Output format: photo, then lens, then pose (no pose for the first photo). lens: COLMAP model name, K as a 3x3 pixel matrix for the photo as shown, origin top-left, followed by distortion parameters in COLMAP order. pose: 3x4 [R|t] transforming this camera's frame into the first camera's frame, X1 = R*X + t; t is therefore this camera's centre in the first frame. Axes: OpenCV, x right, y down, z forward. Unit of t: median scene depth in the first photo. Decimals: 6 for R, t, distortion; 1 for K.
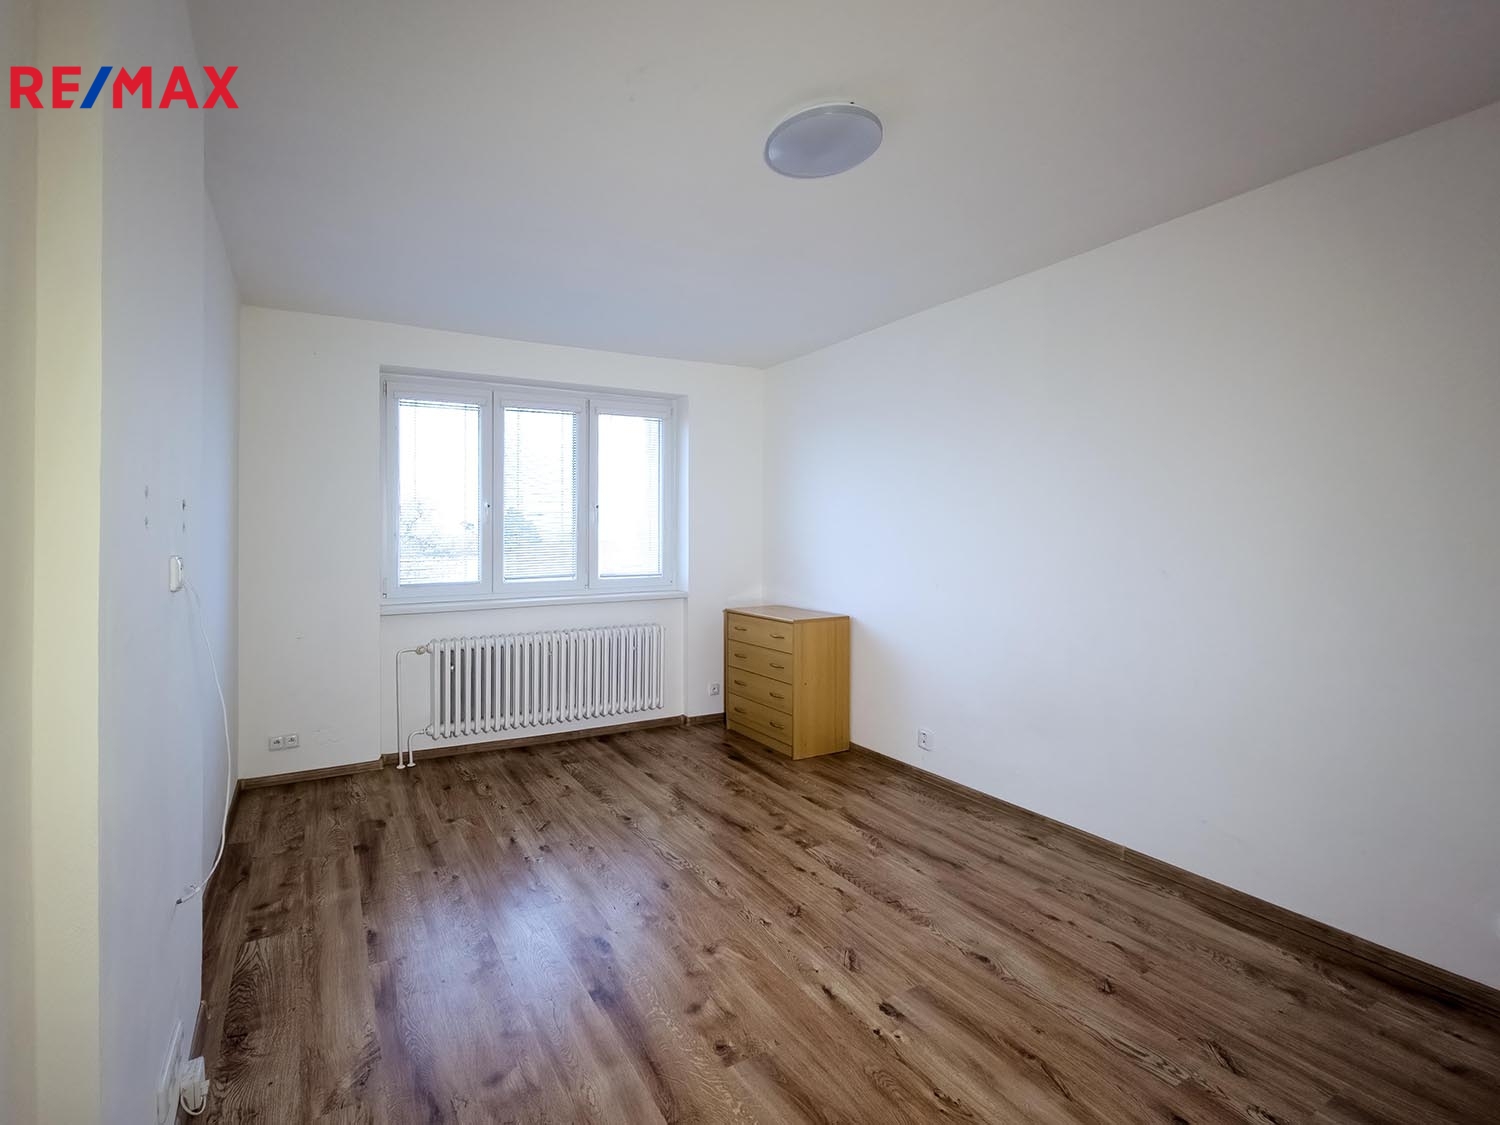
lens RADIAL K [[721.1, 0, 748.9], [0, 721.1, 551.8], [0, 0, 1]] dist [0.000418, -0.000021]
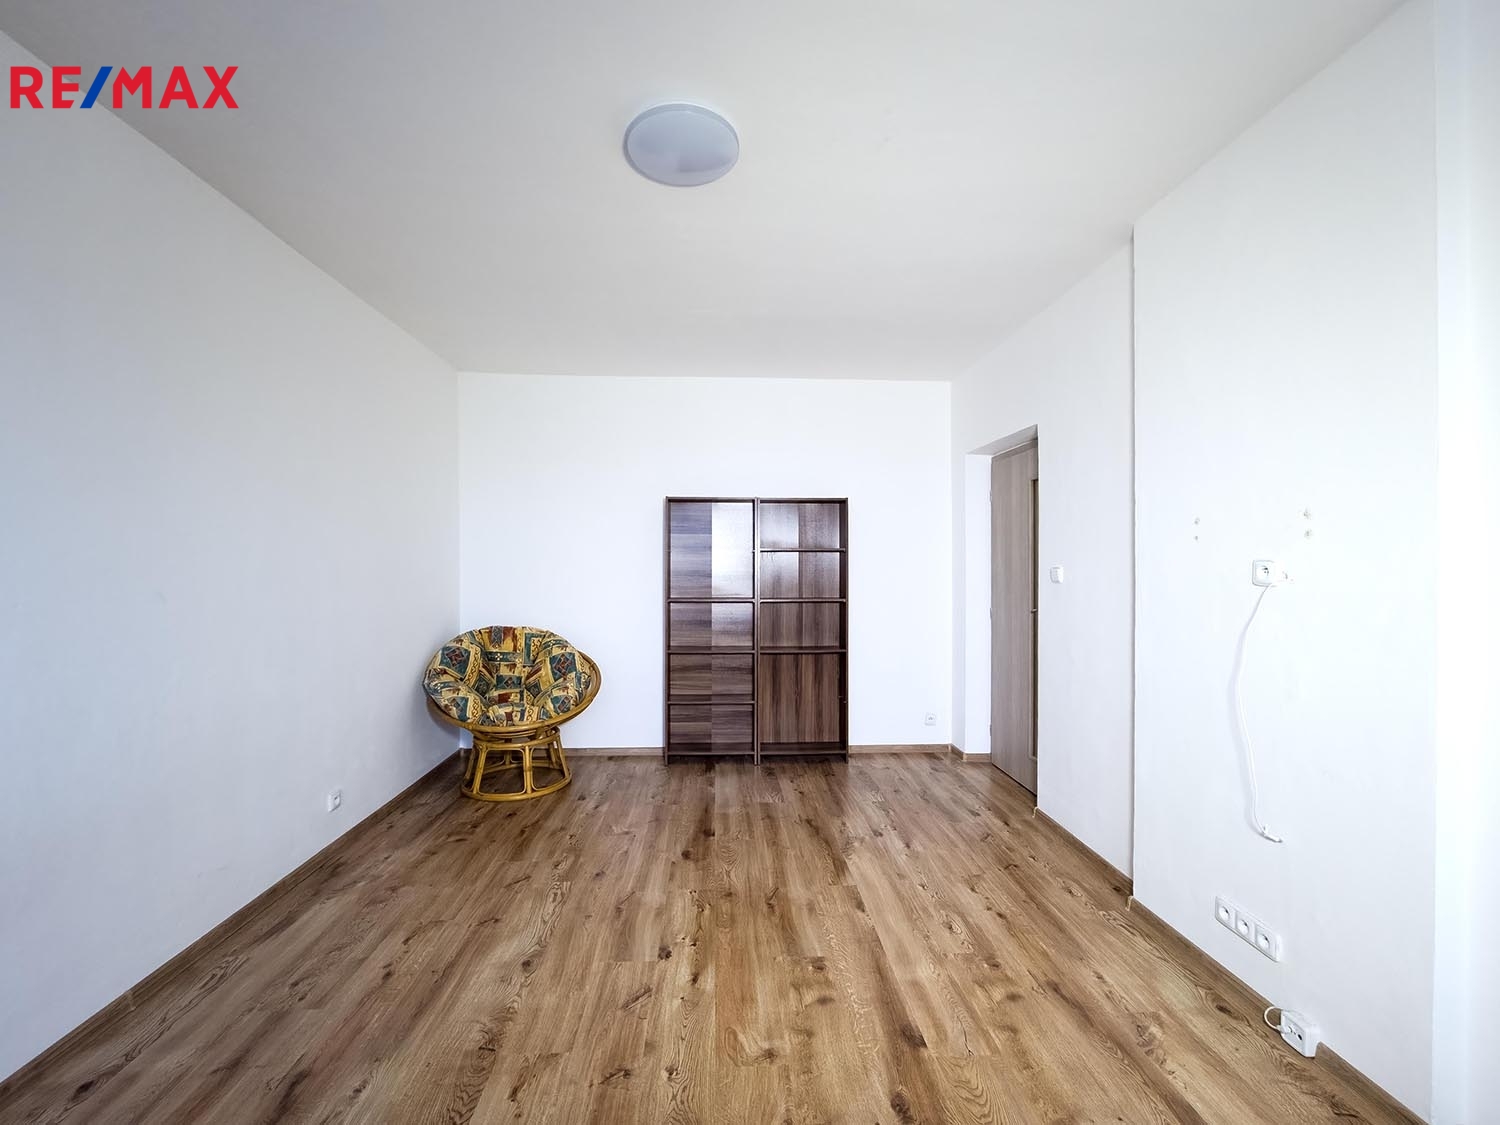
lens RADIAL K [[721.1, 0, 749.0], [0, 721.1, 562.9], [0, 0, 1]] dist [0.000418, -0.000021]
pose [[-0.871118, 0.002030, 0.491069, -0.444978], [0.013281, 0.999723, 0.019426, 0.000761], [-0.490894, 0.023444, -0.870904, 1.774729]]
